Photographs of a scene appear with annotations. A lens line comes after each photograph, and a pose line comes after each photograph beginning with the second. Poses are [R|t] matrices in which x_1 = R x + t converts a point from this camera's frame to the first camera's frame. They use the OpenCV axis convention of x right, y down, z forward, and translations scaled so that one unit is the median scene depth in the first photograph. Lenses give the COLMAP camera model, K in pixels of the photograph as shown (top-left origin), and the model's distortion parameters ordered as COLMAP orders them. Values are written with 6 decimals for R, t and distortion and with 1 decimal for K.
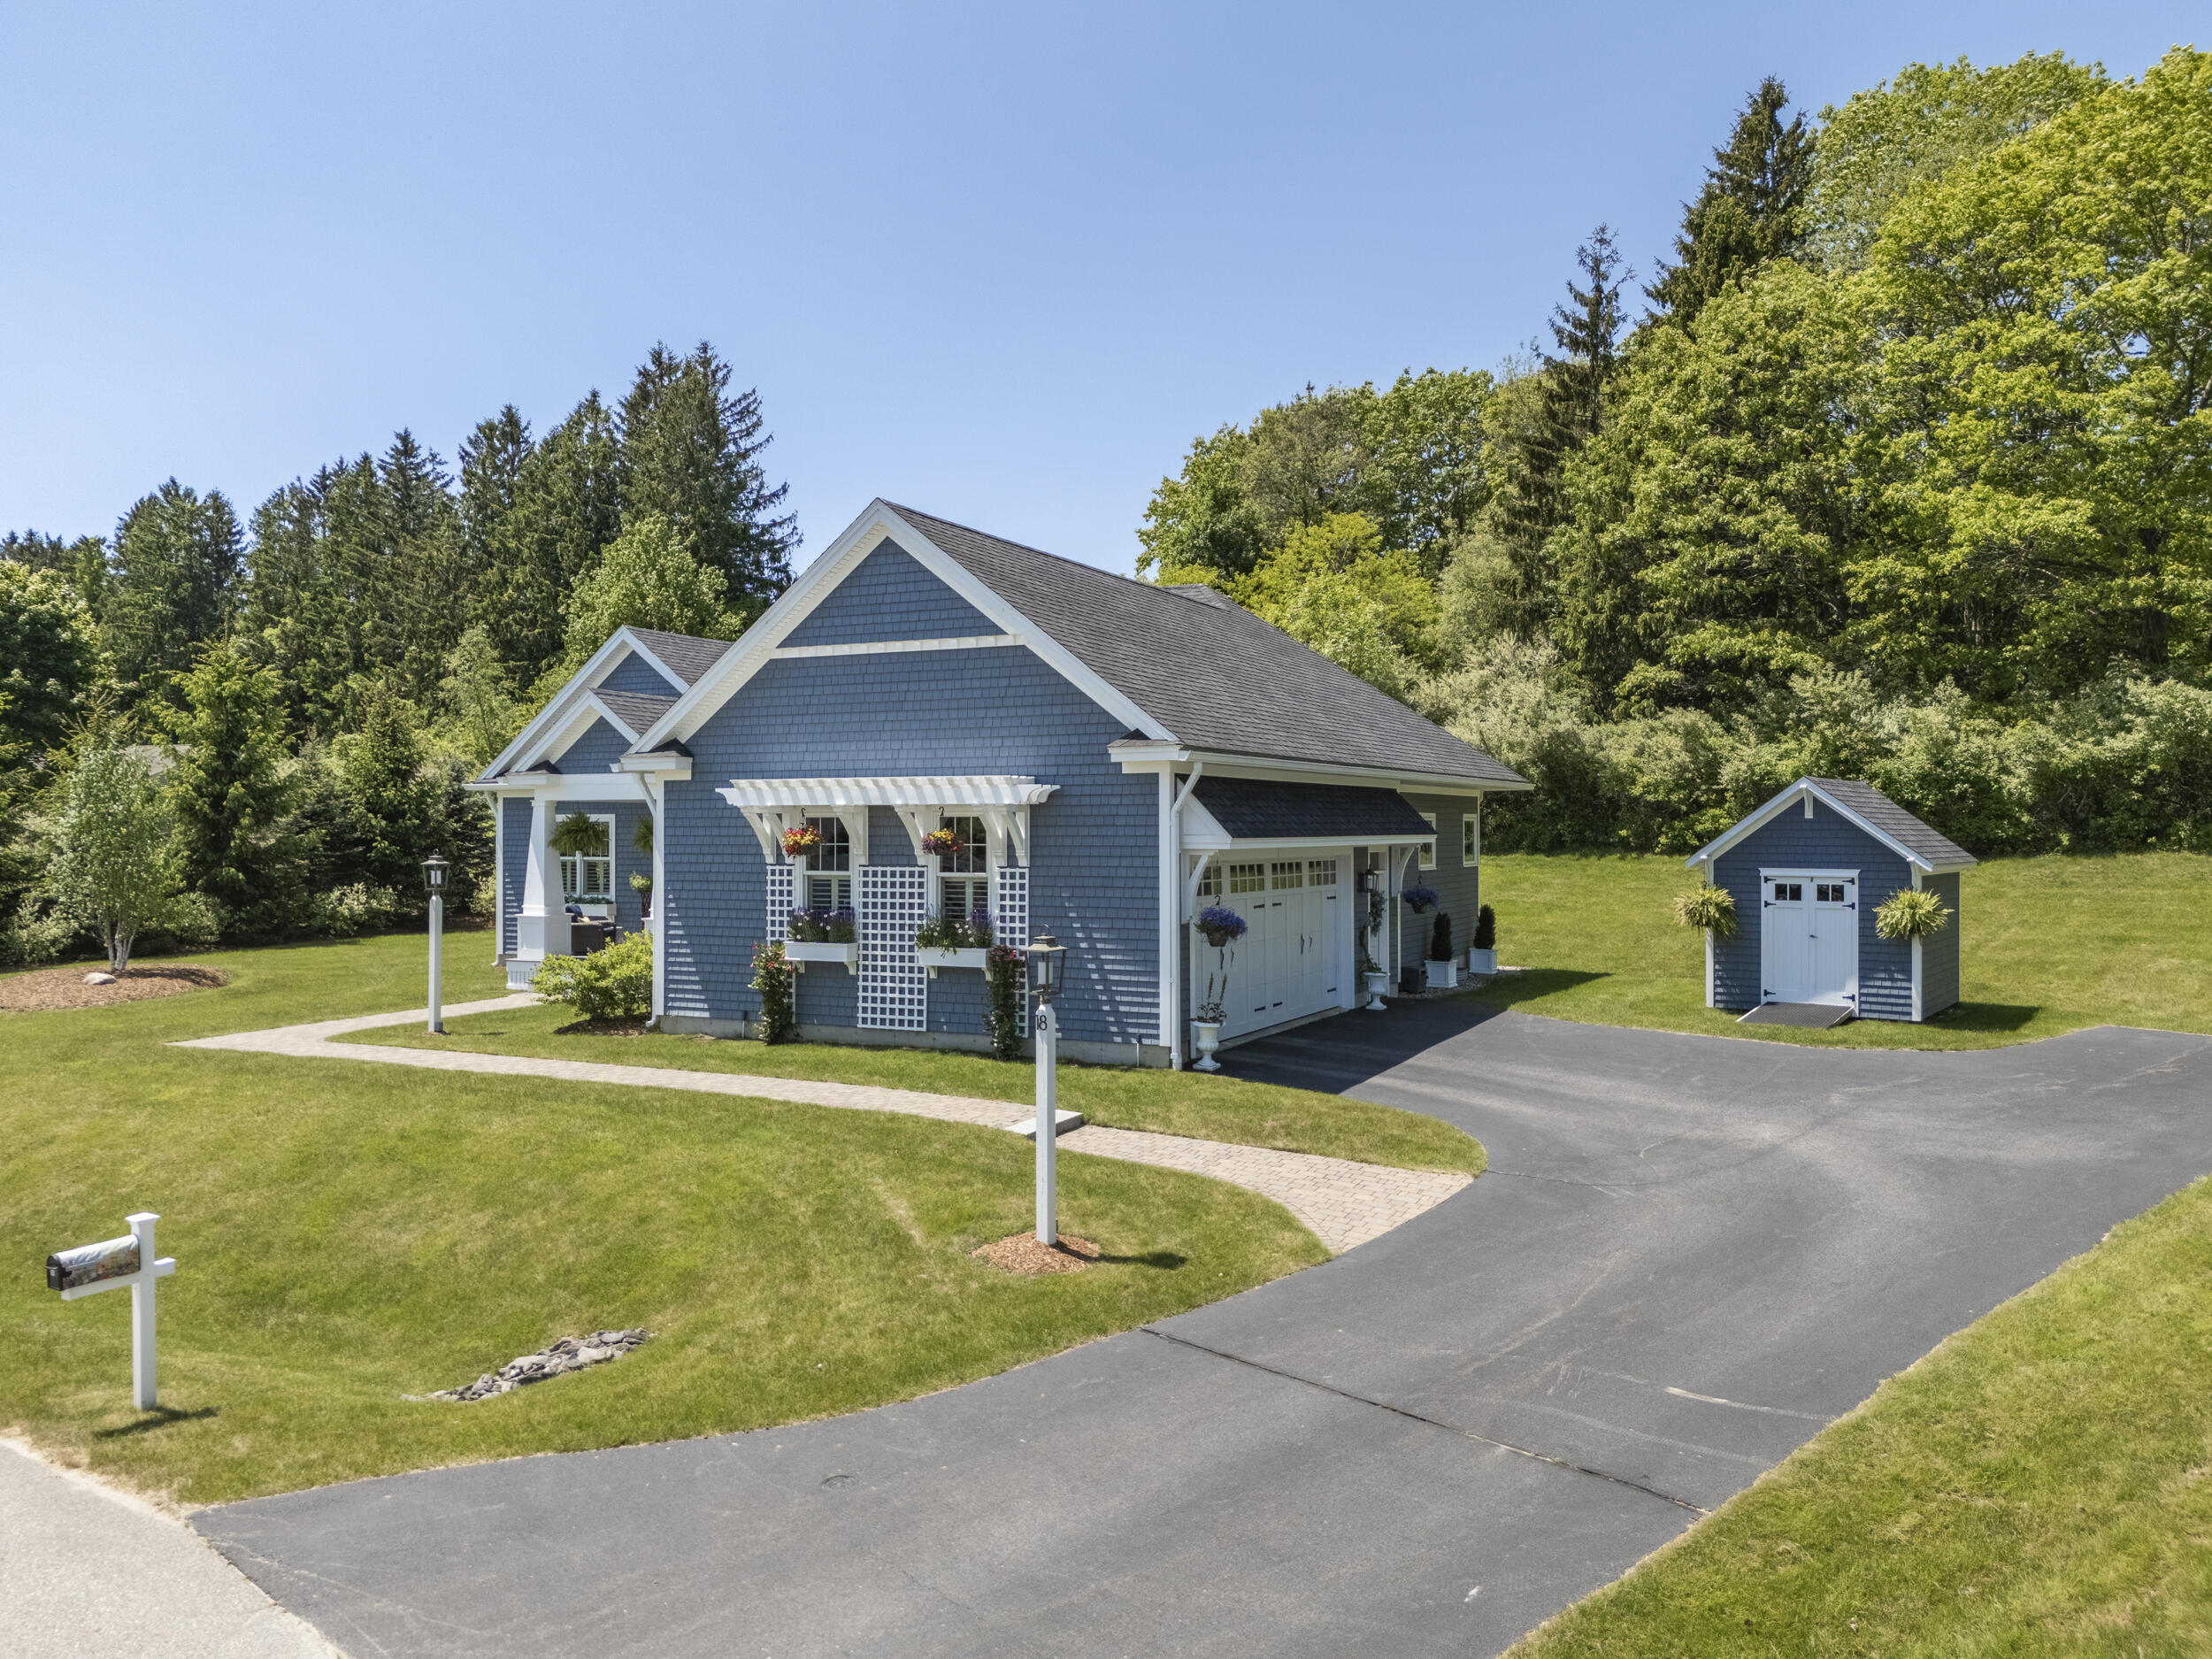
lens RADIAL K [[1628.7, 0, 1153.1], [0, 1628.7, 835.2], [0, 0, 1]] dist [0.132445, -0.183452]
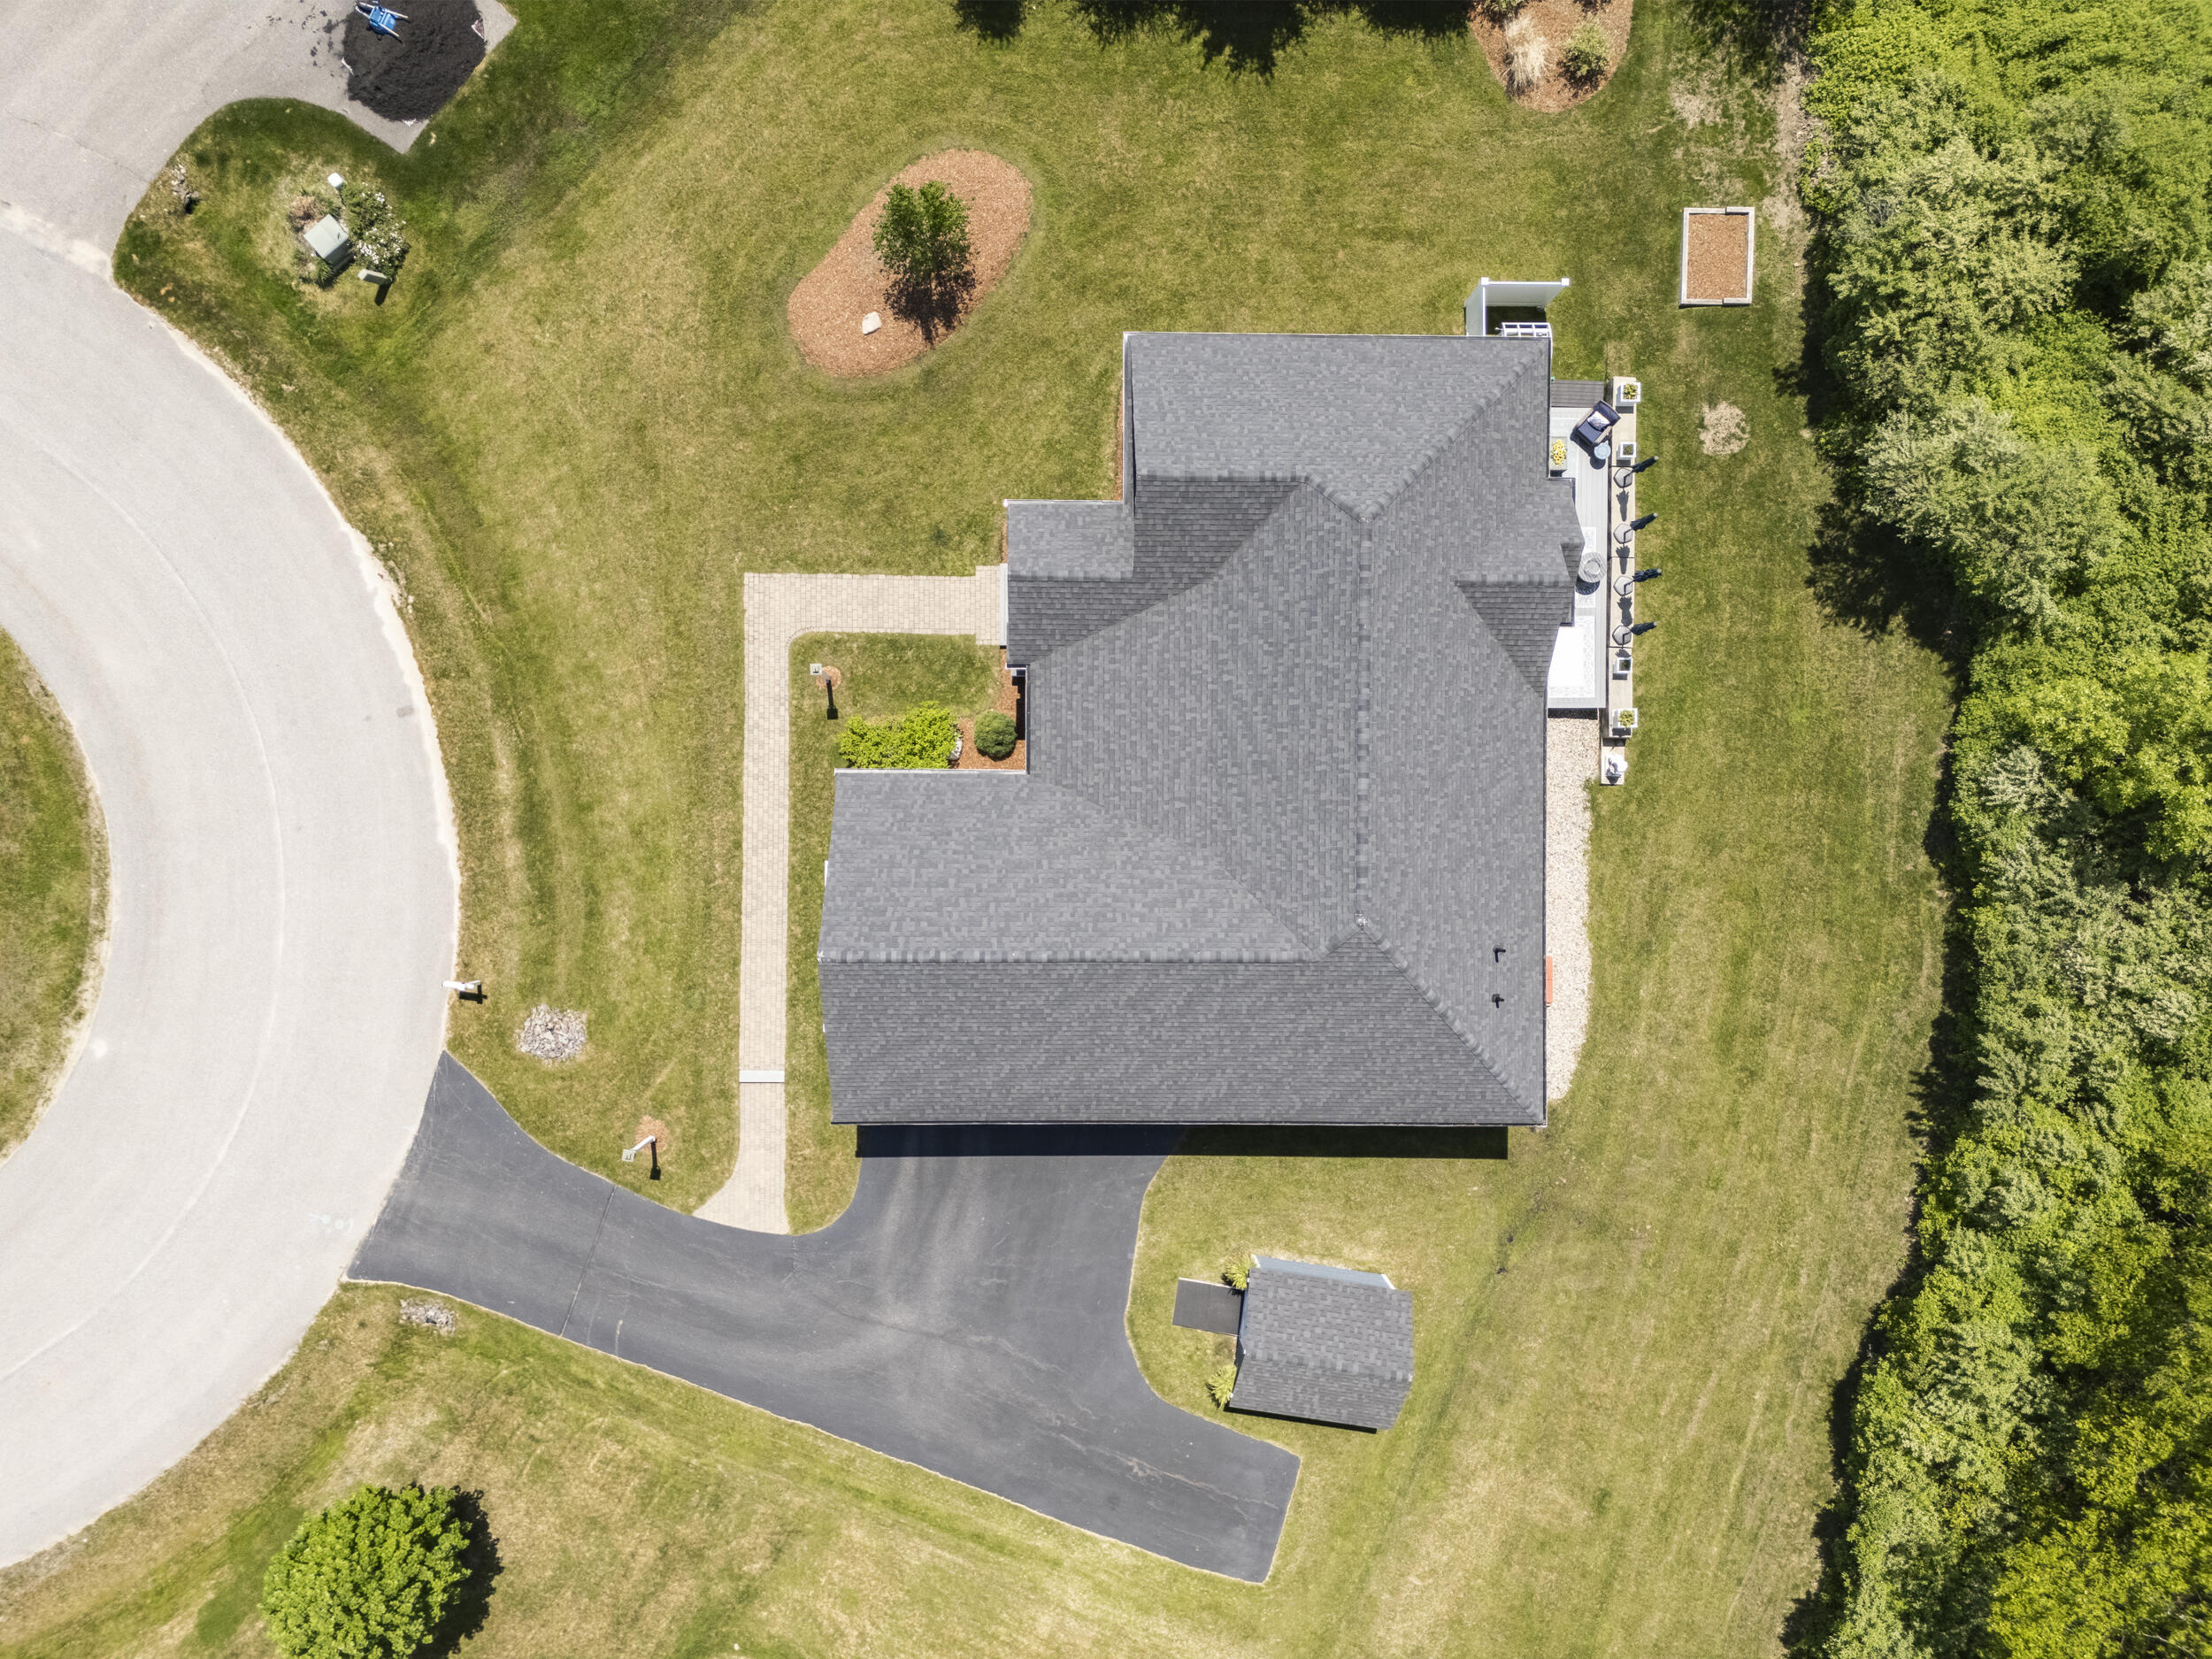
lens RADIAL K [[1589.8, 0, 1106.0], [0, 1589.8, 829.5], [0, 0, 1]] dist [0.016261, -0.008874]
pose [[0.429811, 0.902766, 0.016620, -0.181402], [-0.039142, 0.000240, 0.999234, -1.907464], [0.902070, -0.430132, 0.035440, 1.256467]]
